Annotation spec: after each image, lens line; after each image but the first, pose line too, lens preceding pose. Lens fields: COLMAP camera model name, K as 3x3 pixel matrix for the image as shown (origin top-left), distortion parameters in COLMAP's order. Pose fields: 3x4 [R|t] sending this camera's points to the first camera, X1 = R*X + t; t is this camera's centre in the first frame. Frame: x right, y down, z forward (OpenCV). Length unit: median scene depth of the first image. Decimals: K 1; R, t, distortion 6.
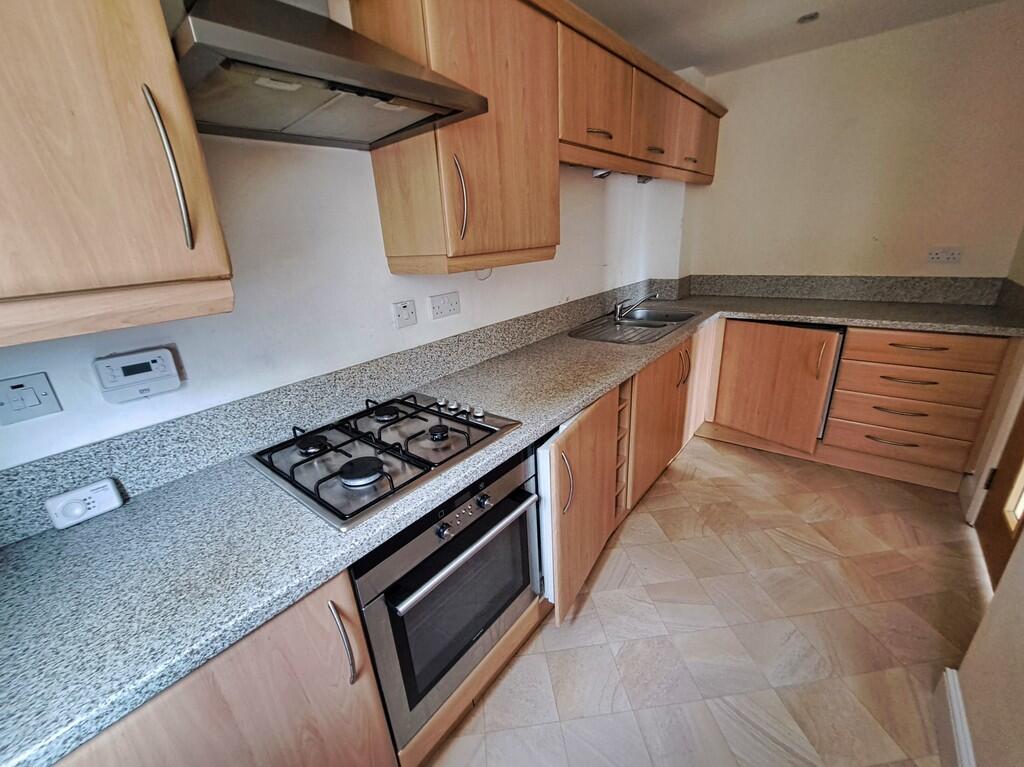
lens RADIAL K [[414.1, 0, 512.0], [0, 414.1, 383.5], [0, 0, 1]] dist [-0.000698, -0.005926]
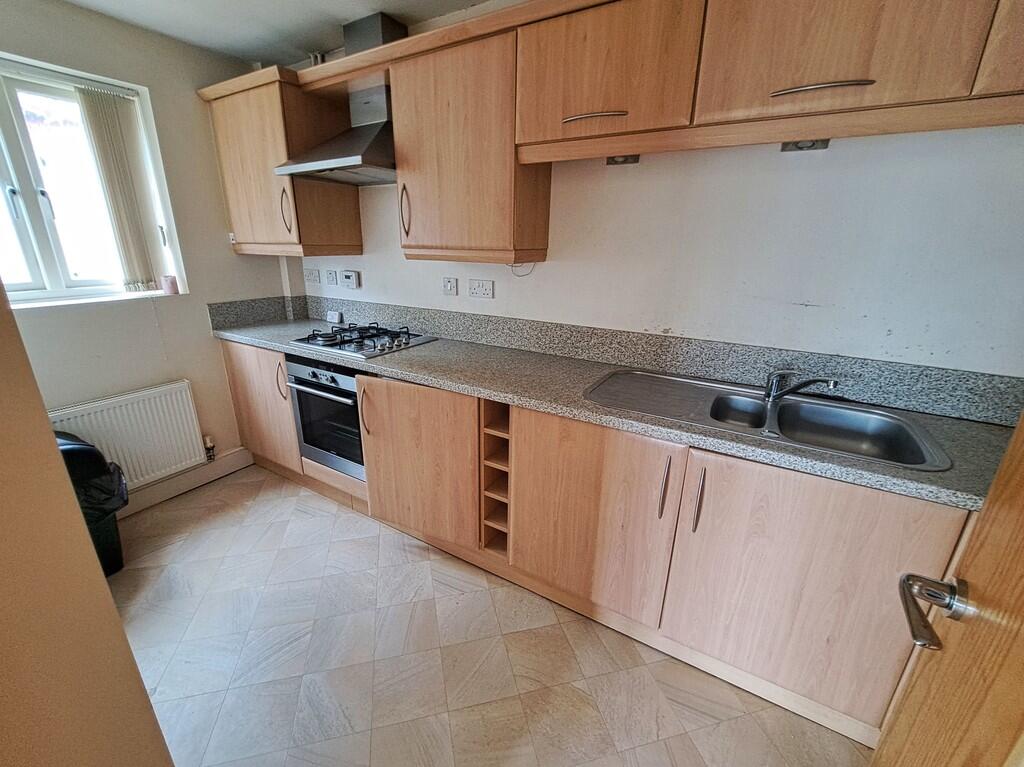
lens RADIAL K [[420.3, 0, 488.6], [0, 420.3, 380.2], [0, 0, 1]] dist [0.000881, -0.005937]
pose [[0.117507, 0.367786, -0.922456, 1.265709], [-0.348970, 0.884943, 0.308376, -0.384947], [0.929738, 0.285674, 0.232333, 0.880874]]
